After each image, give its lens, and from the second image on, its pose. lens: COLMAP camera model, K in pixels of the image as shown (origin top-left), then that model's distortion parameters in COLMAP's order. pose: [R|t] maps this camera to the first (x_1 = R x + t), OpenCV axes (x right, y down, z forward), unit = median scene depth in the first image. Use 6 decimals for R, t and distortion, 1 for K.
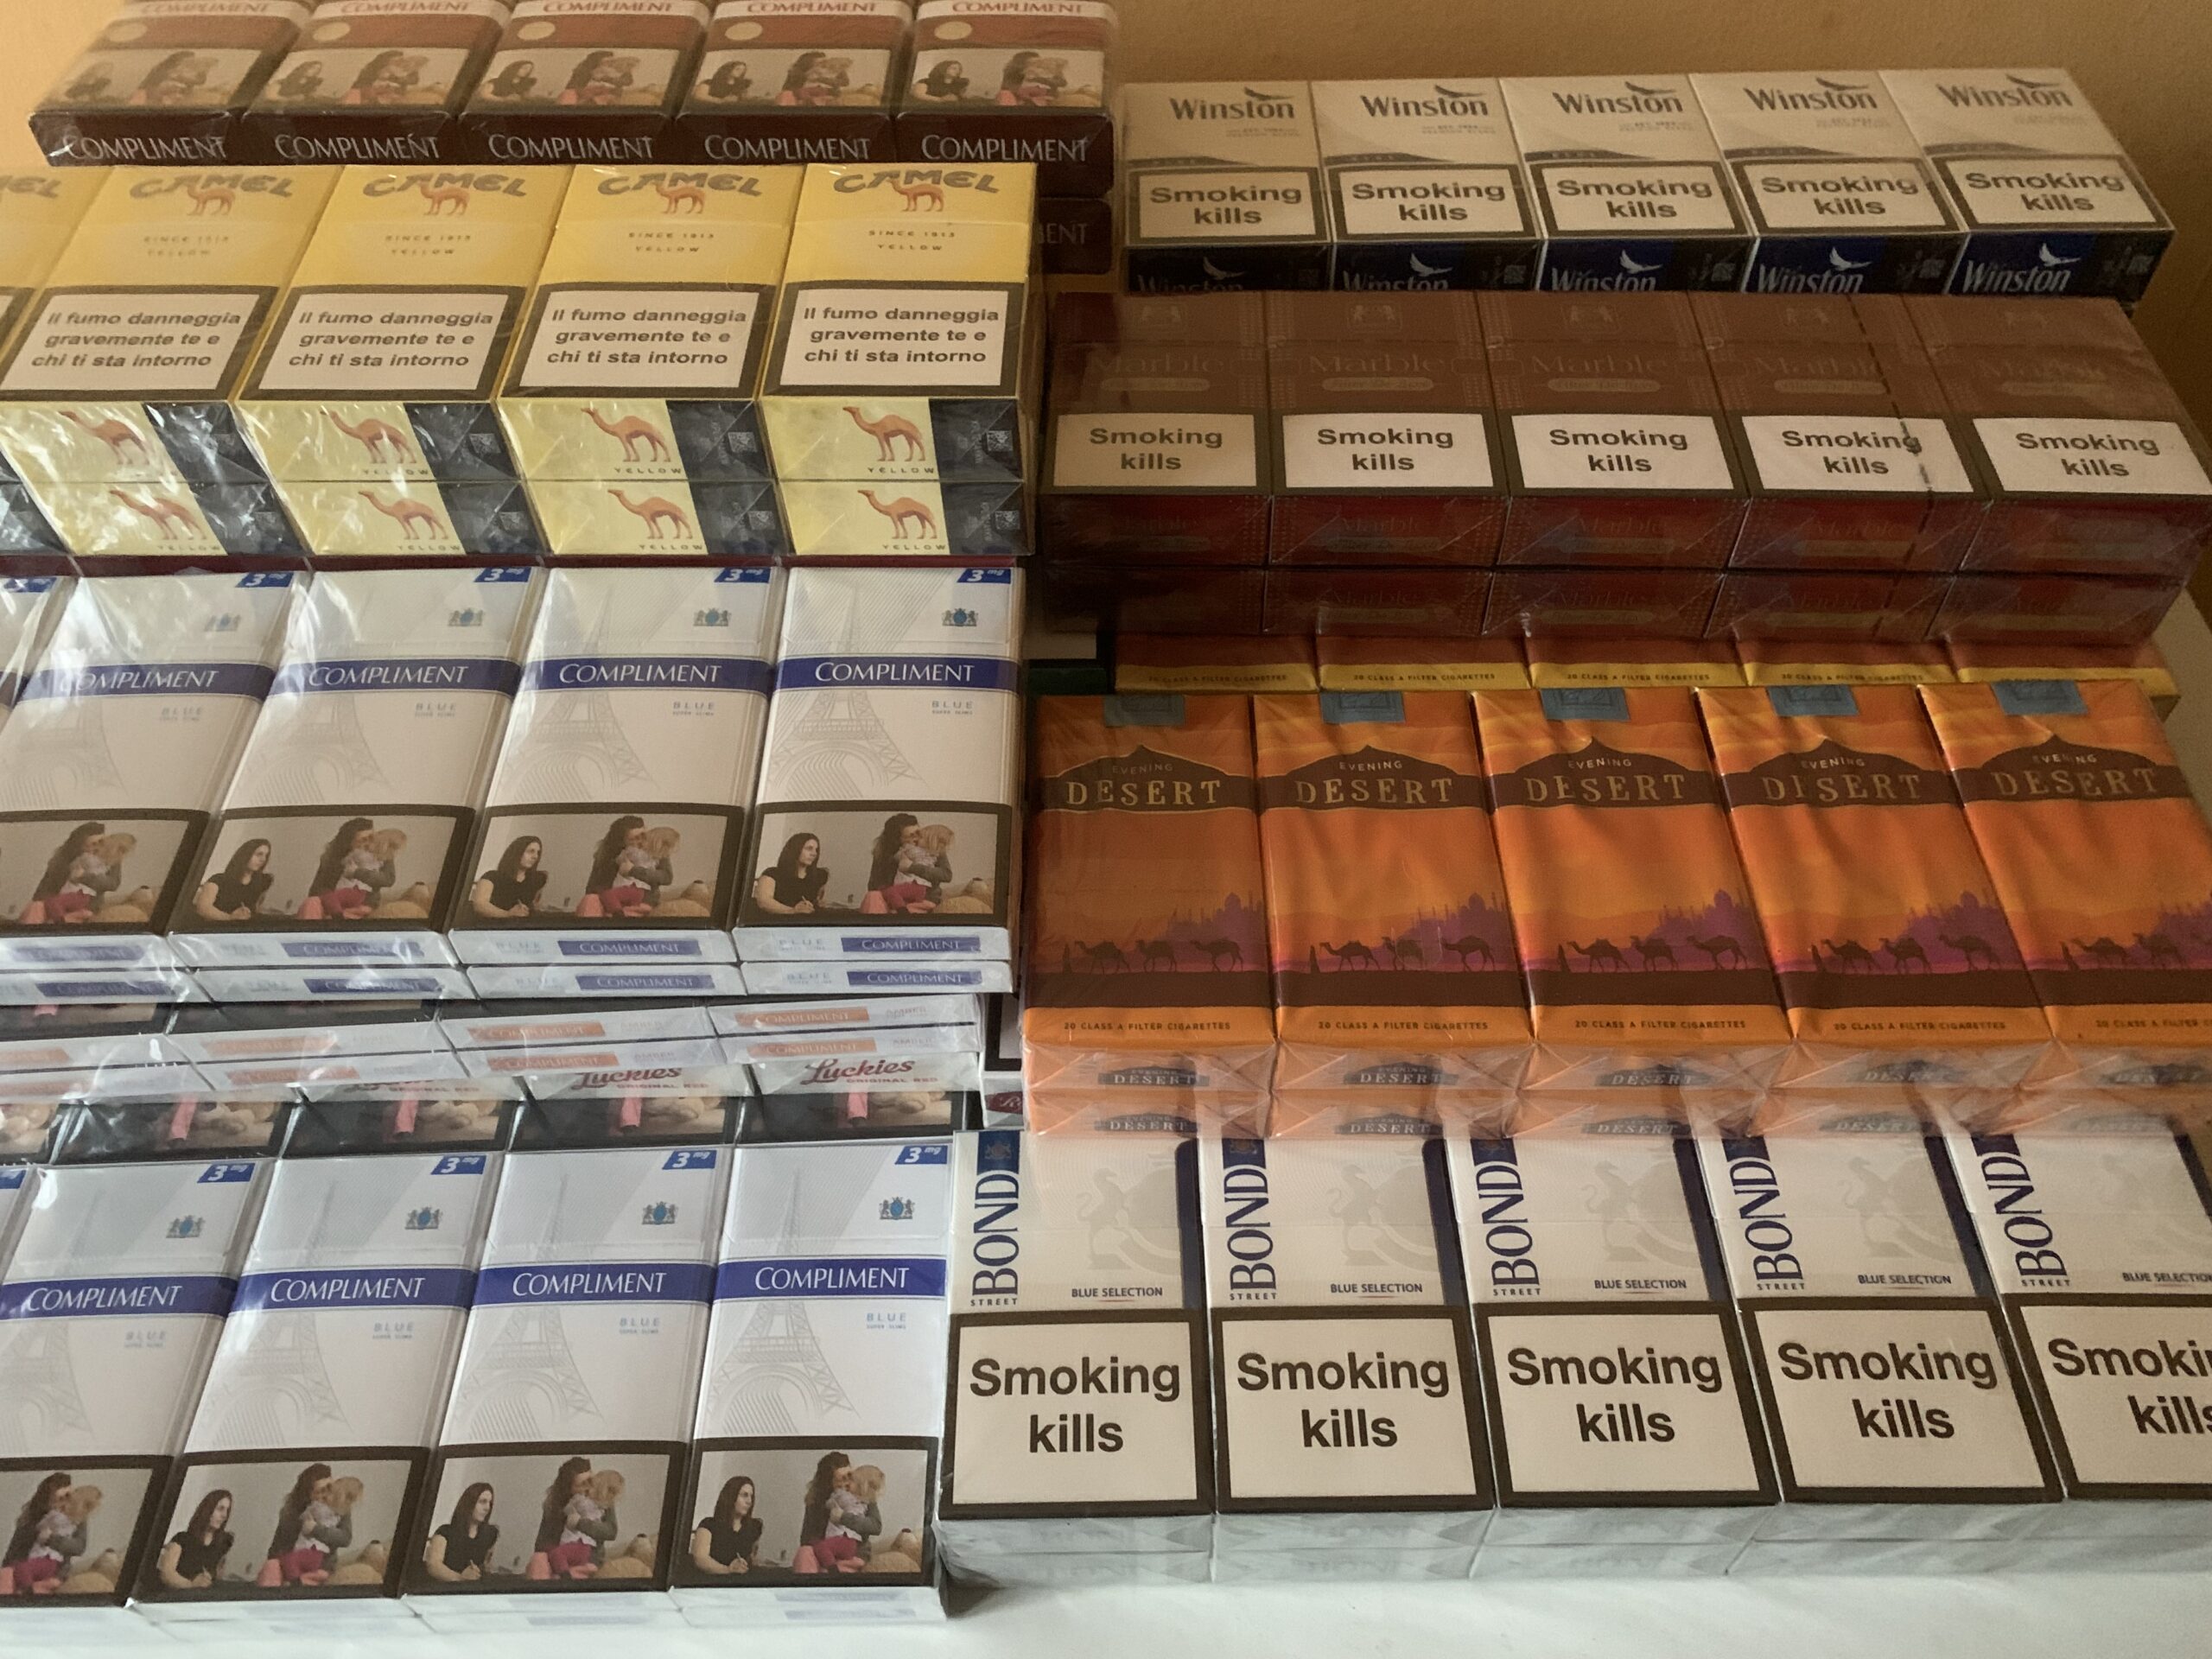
lens RADIAL K [[1741.2, 0, 1106.0], [0, 1741.2, 829.5], [0, 0, 1]] dist [0.000006, -0.000127]
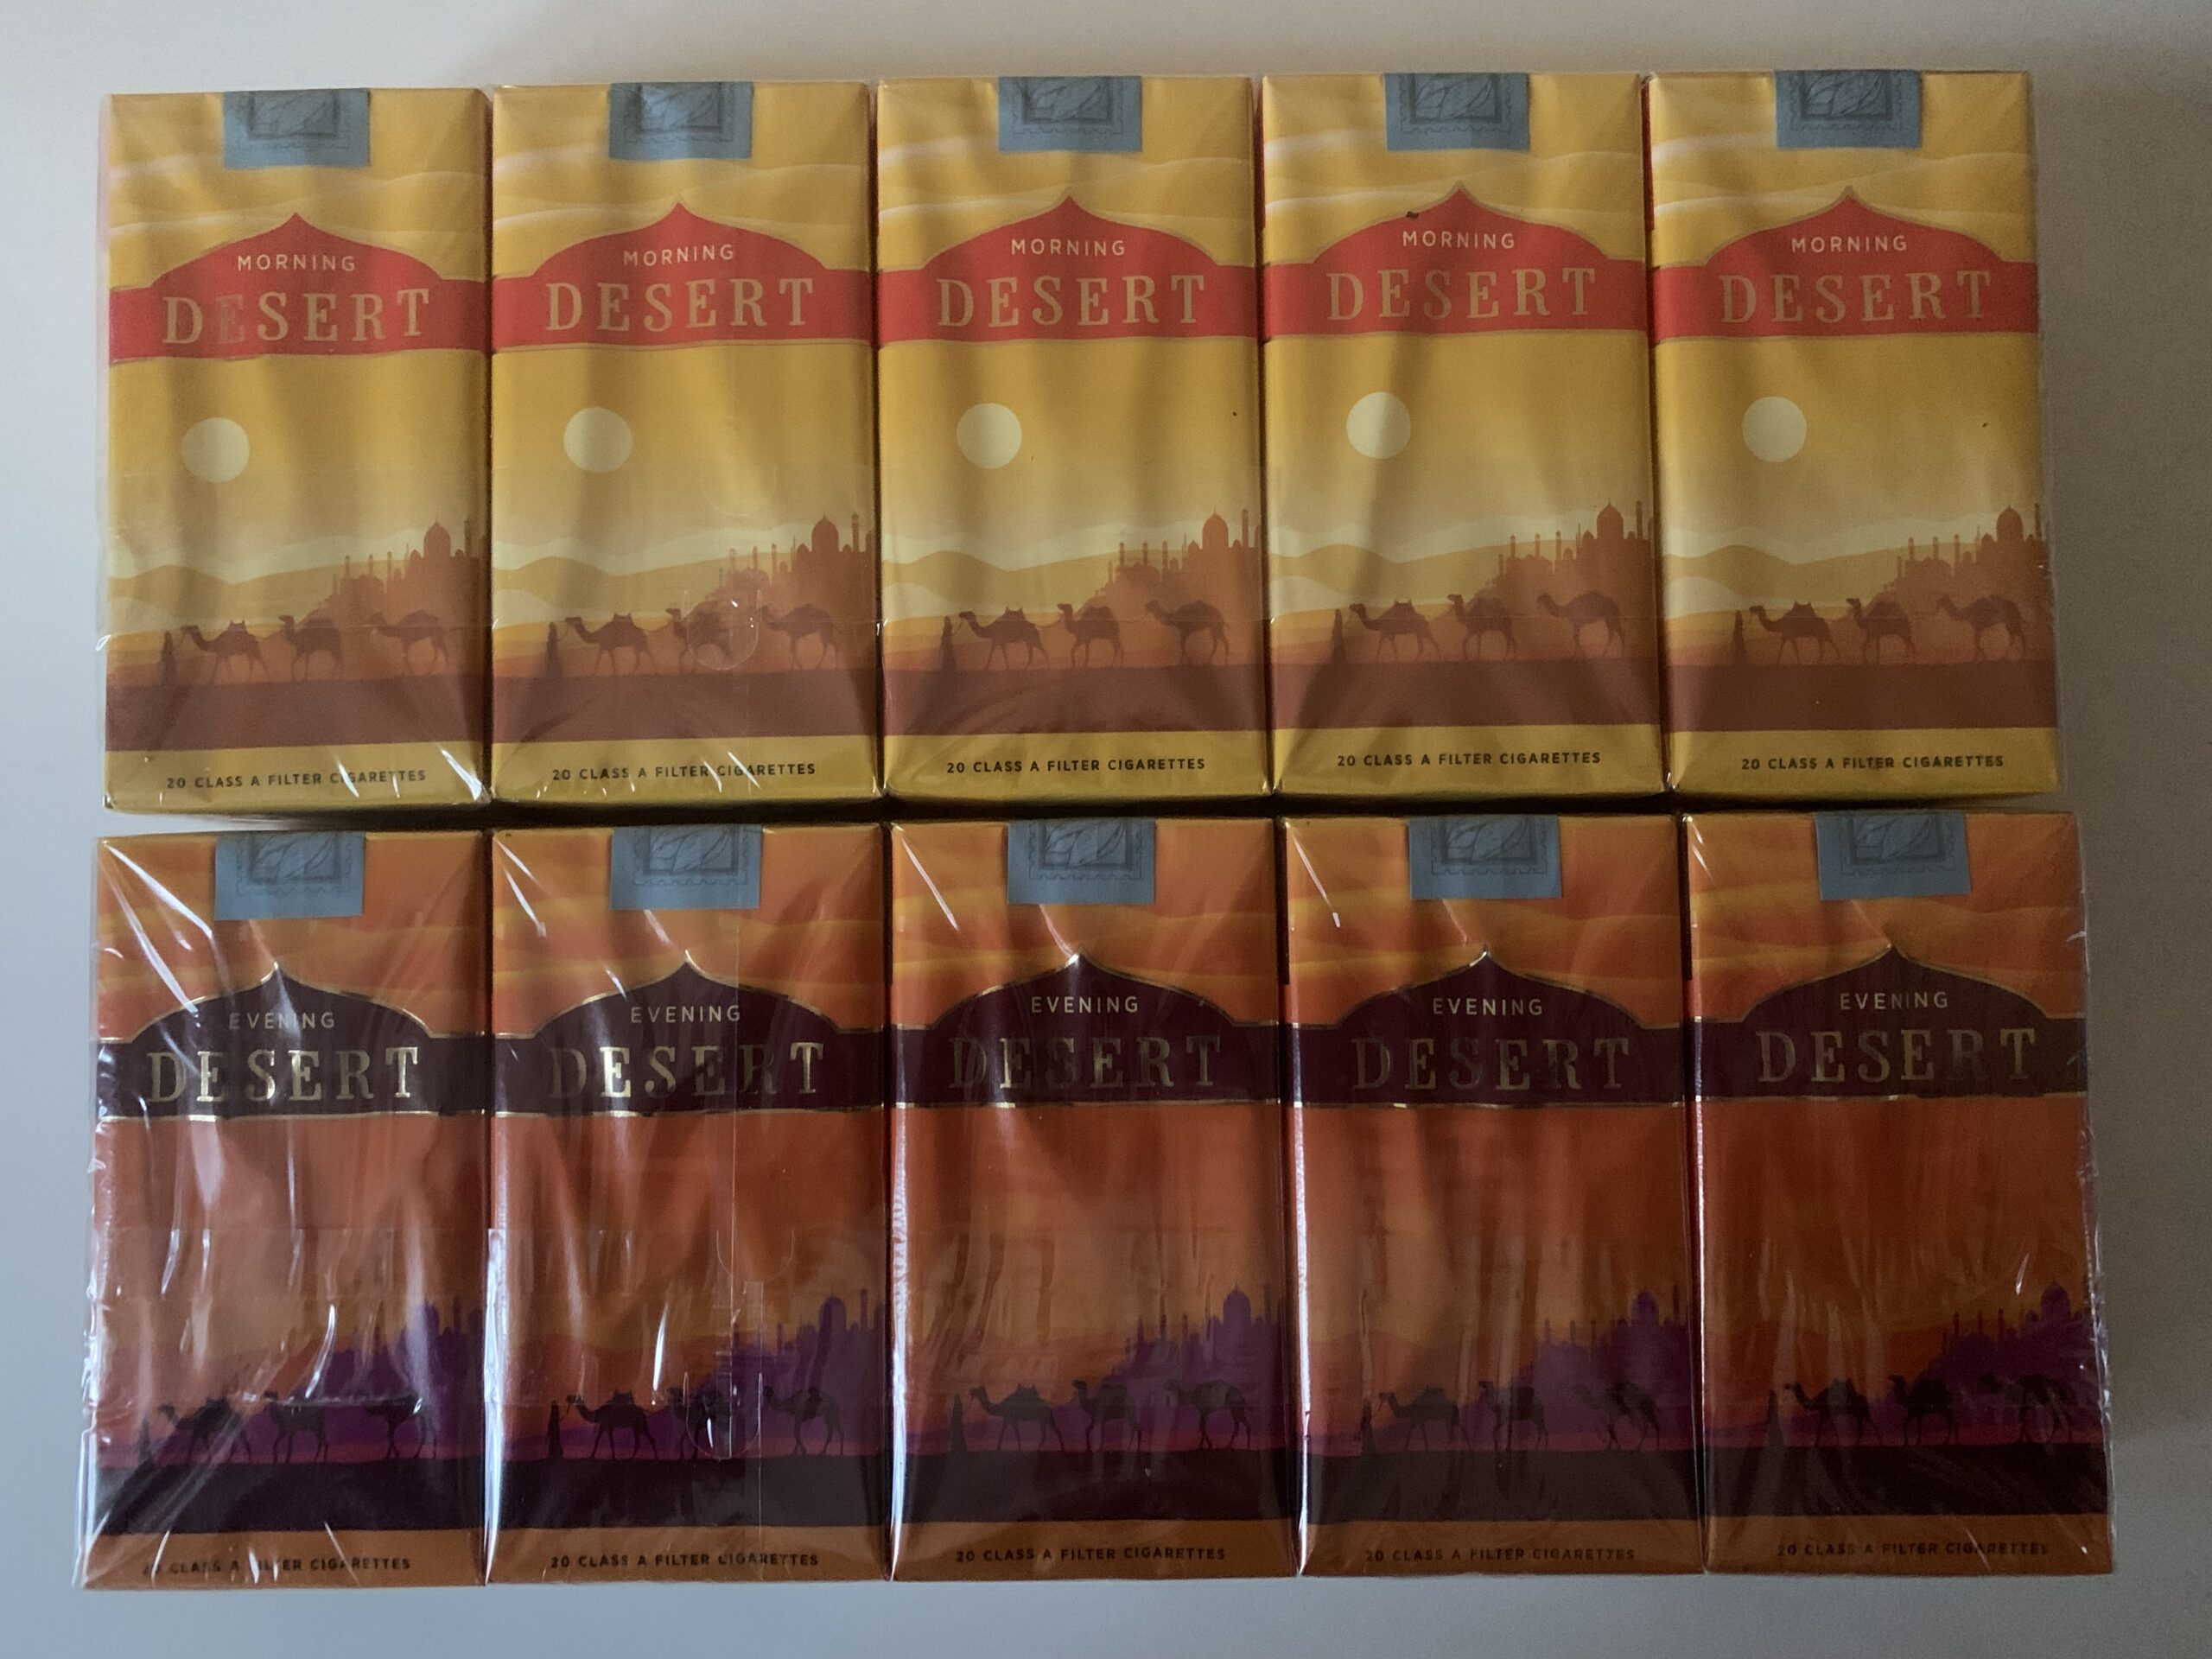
lens RADIAL K [[1741.2, 0, 1106.0], [0, 1741.2, 829.5], [0, 0, 1]] dist [0.000006, -0.000127]
pose [[0.999774, -0.018430, 0.010558, 0.294951], [0.008643, 0.807072, 0.590390, -0.433986], [-0.019402, -0.590165, 0.807049, 0.592072]]
